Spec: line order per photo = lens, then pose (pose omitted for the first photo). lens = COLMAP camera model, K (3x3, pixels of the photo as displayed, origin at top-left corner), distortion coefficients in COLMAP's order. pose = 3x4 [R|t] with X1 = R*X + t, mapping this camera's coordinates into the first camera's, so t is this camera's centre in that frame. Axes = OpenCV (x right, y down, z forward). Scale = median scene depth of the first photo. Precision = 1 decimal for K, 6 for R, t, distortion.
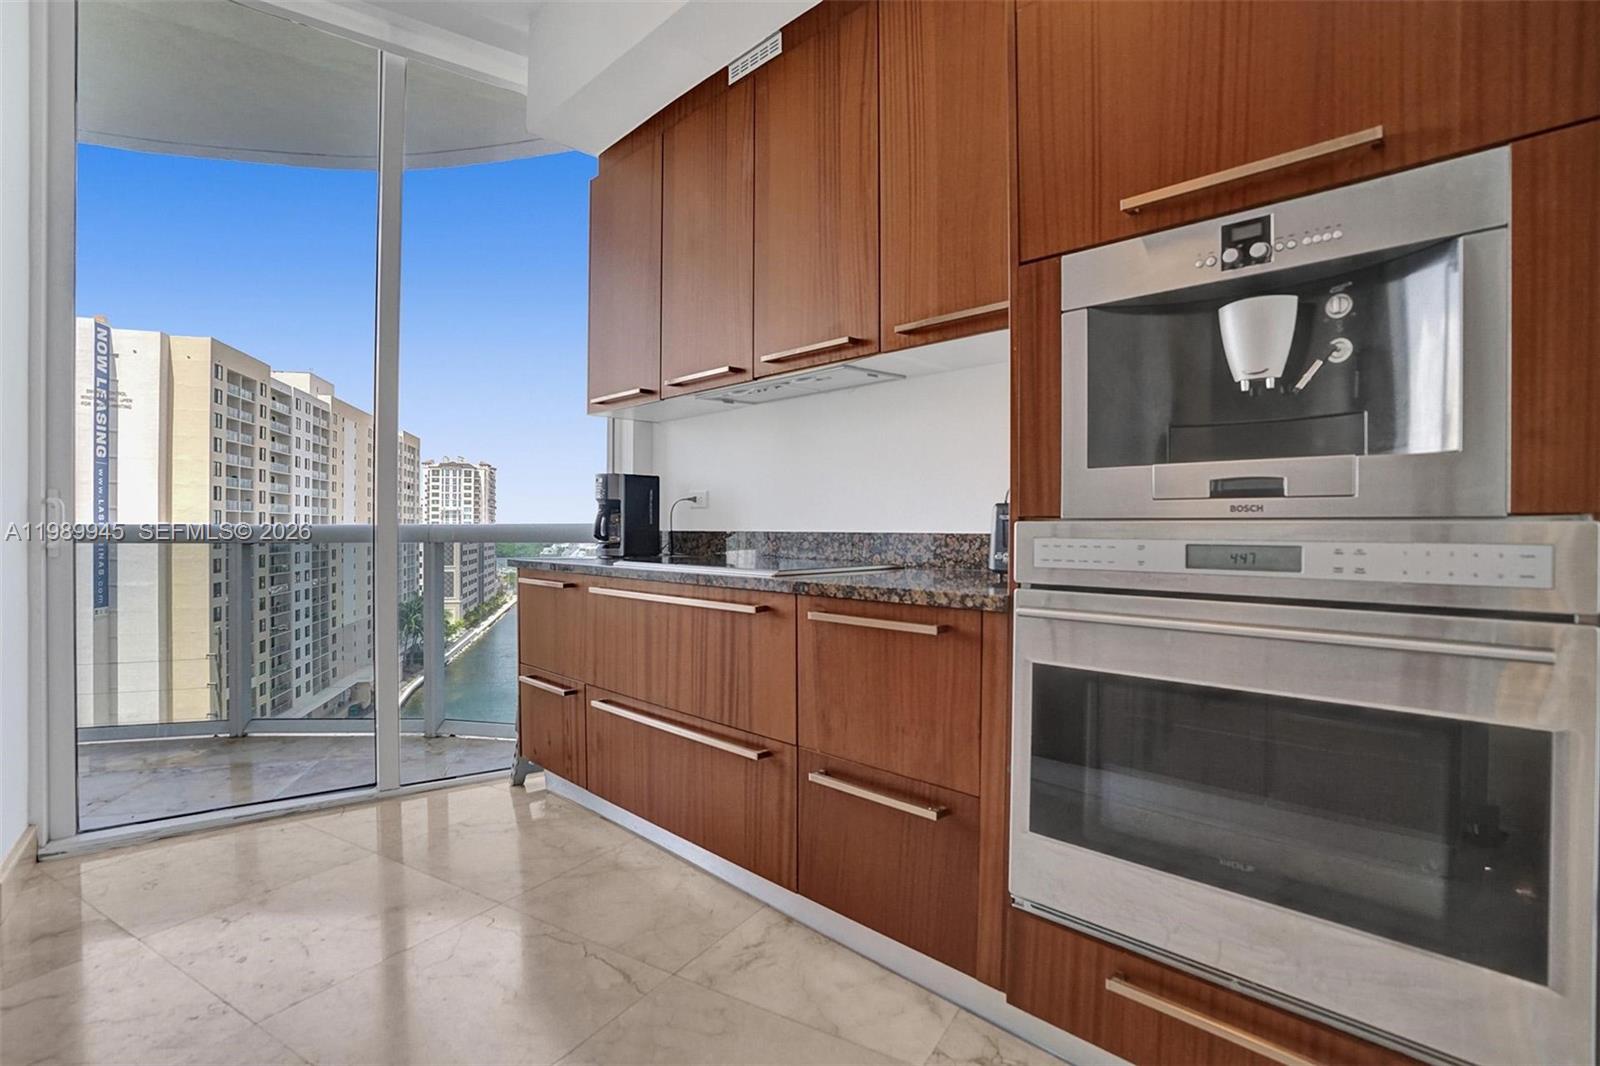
lens RADIAL K [[761.5, 0, 807.1], [0, 761.5, 532.0], [0, 0, 1]] dist [-0.063815, 0.023979]
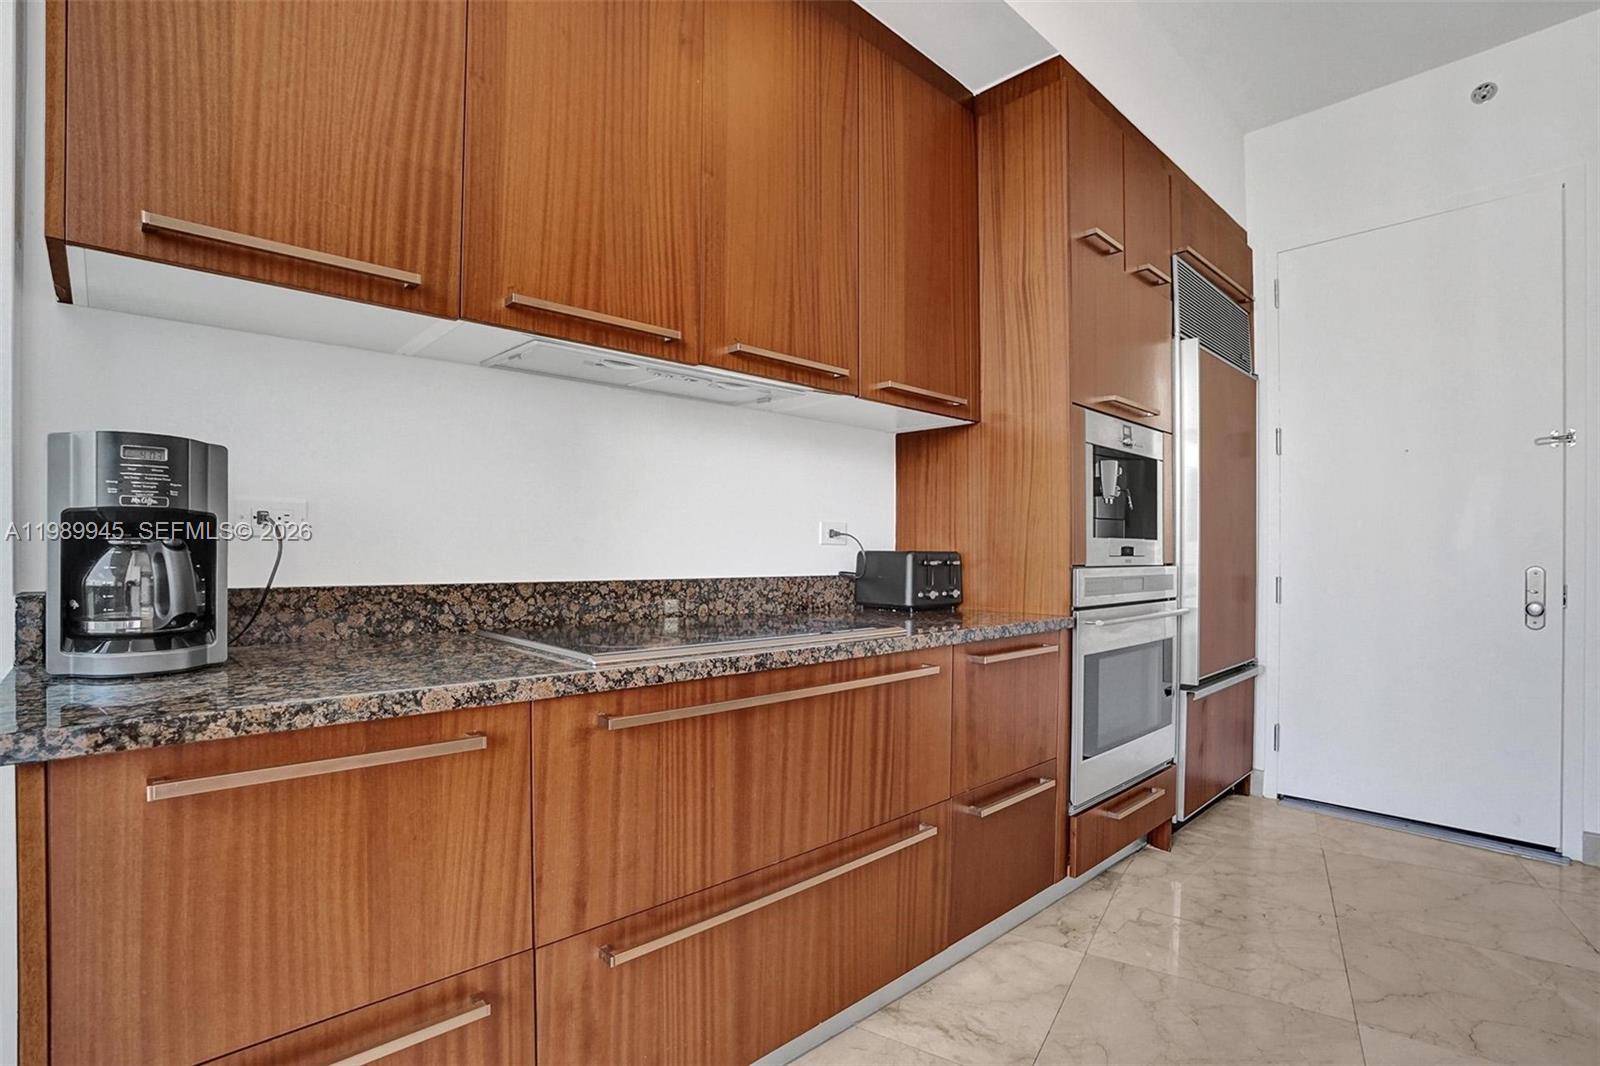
lens RADIAL K [[761.5, 0, 837.3], [0, 761.5, 542.2], [0, 0, 1]] dist [-0.063815, 0.023979]
pose [[0.006698, 0.016455, 0.999842, -0.713846], [0.007040, 0.999839, -0.016502, -0.023381], [-0.999953, 0.007150, 0.006582, 0.814577]]
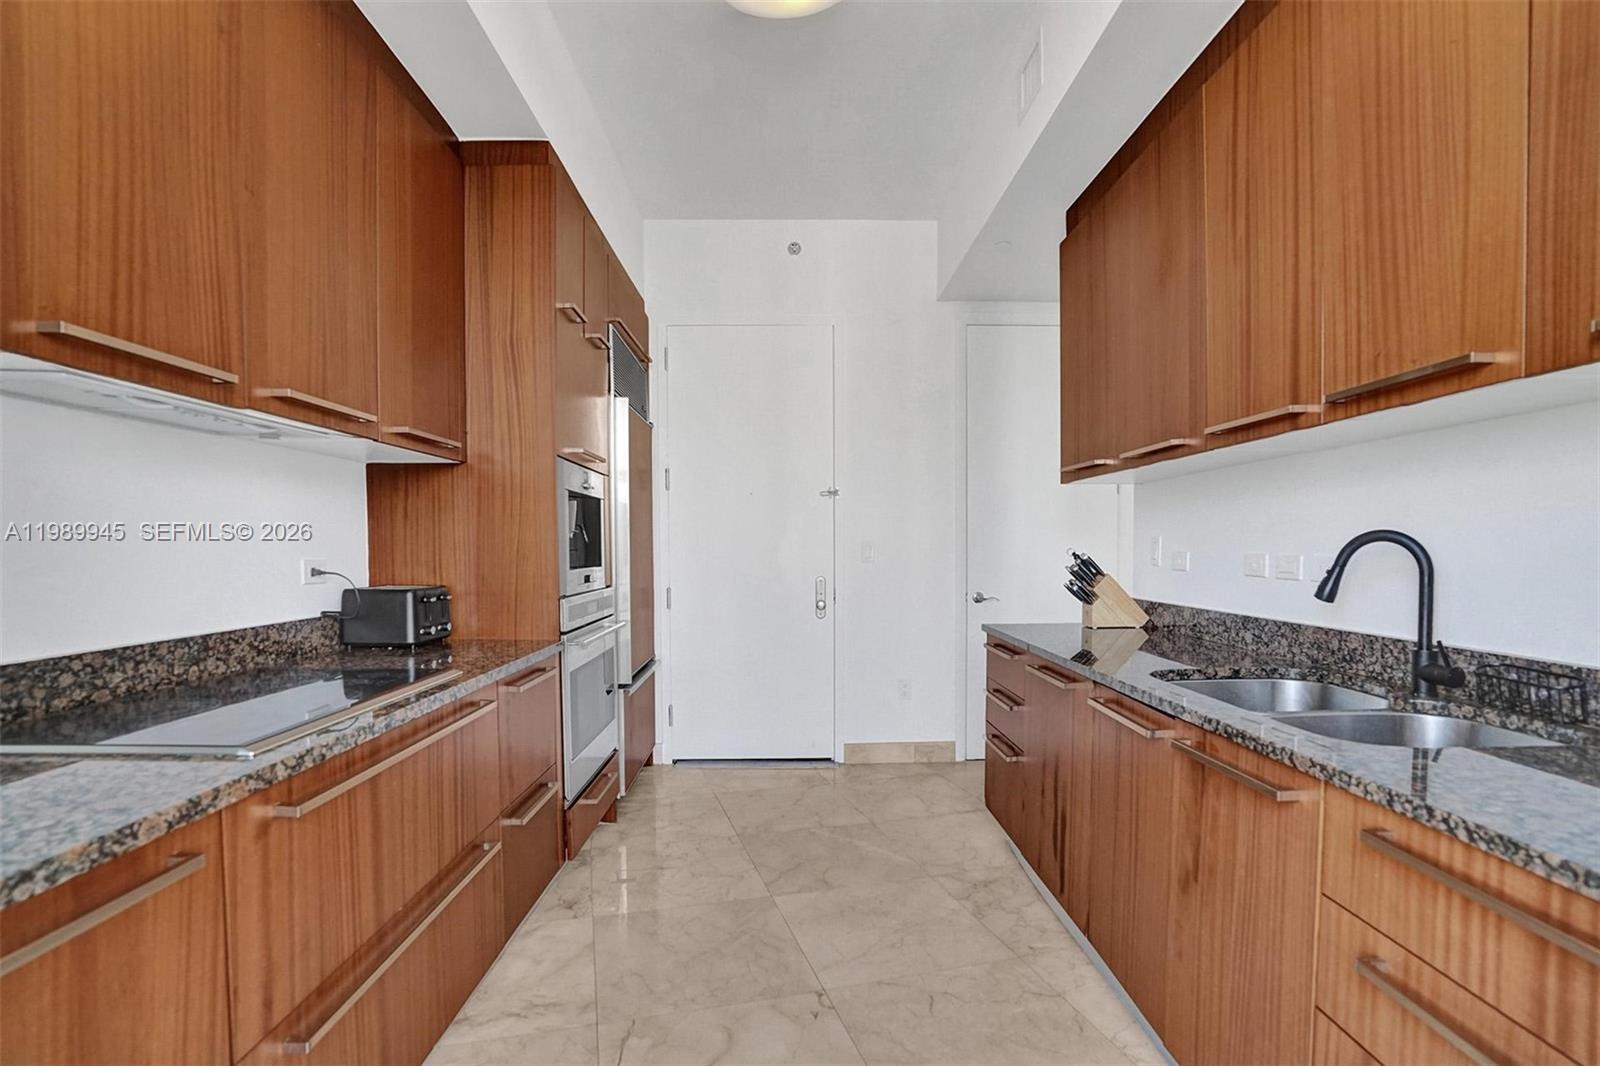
lens RADIAL K [[761.5, 0, 817.0], [0, 761.5, 546.5], [0, 0, 1]] dist [-0.063815, 0.023979]
pose [[-0.729609, 0.001256, 0.683863, -0.789770], [0.007716, 0.999950, 0.006396, -0.081421], [-0.683821, 0.009943, -0.729582, 1.061070]]
